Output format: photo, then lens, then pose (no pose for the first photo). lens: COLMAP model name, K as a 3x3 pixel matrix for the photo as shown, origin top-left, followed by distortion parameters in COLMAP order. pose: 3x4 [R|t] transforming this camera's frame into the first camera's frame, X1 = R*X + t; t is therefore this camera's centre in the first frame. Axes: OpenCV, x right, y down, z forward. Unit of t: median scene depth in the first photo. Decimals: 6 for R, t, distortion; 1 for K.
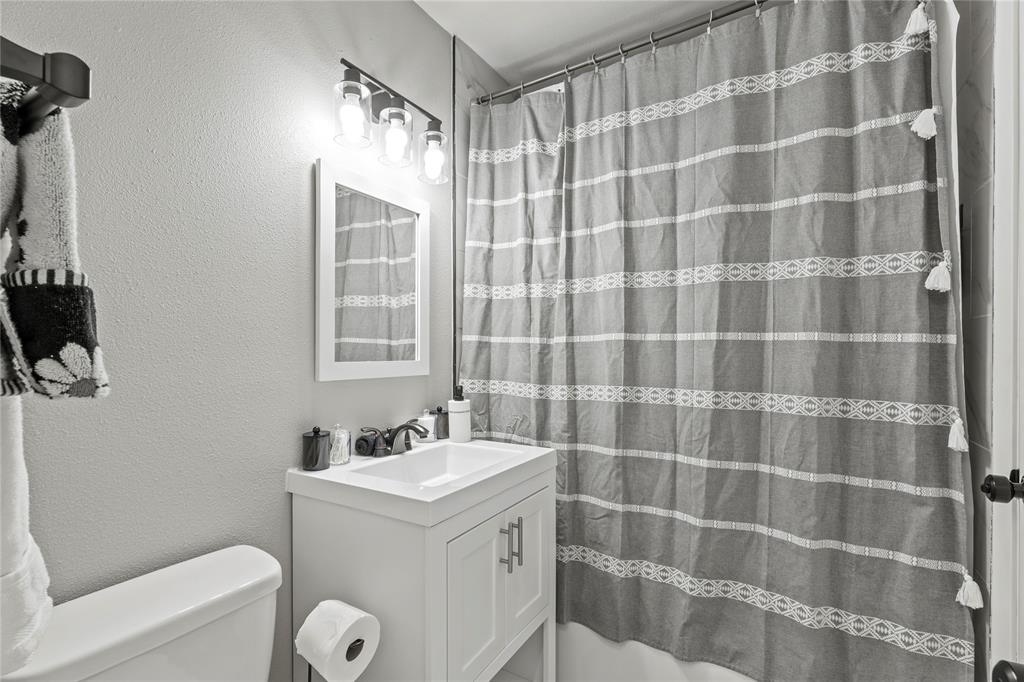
lens RADIAL K [[474.7, 0, 511.6], [0, 474.7, 345.7], [0, 0, 1]] dist [-0.001034, 0.001177]
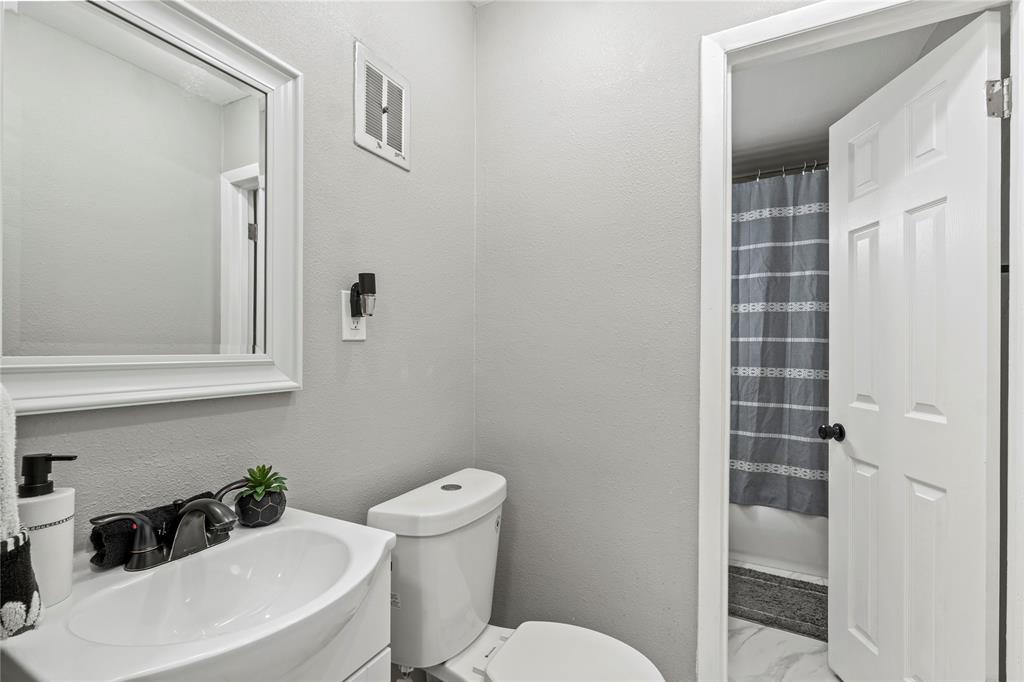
lens RADIAL K [[474.7, 0, 509.5], [0, 474.7, 342.8], [0, 0, 1]] dist [-0.001034, 0.001177]
pose [[0.997868, 0.003743, 0.065153, -0.748554], [-0.004048, 0.999981, 0.004563, -0.011431], [-0.065135, -0.004817, 0.997865, -0.900809]]
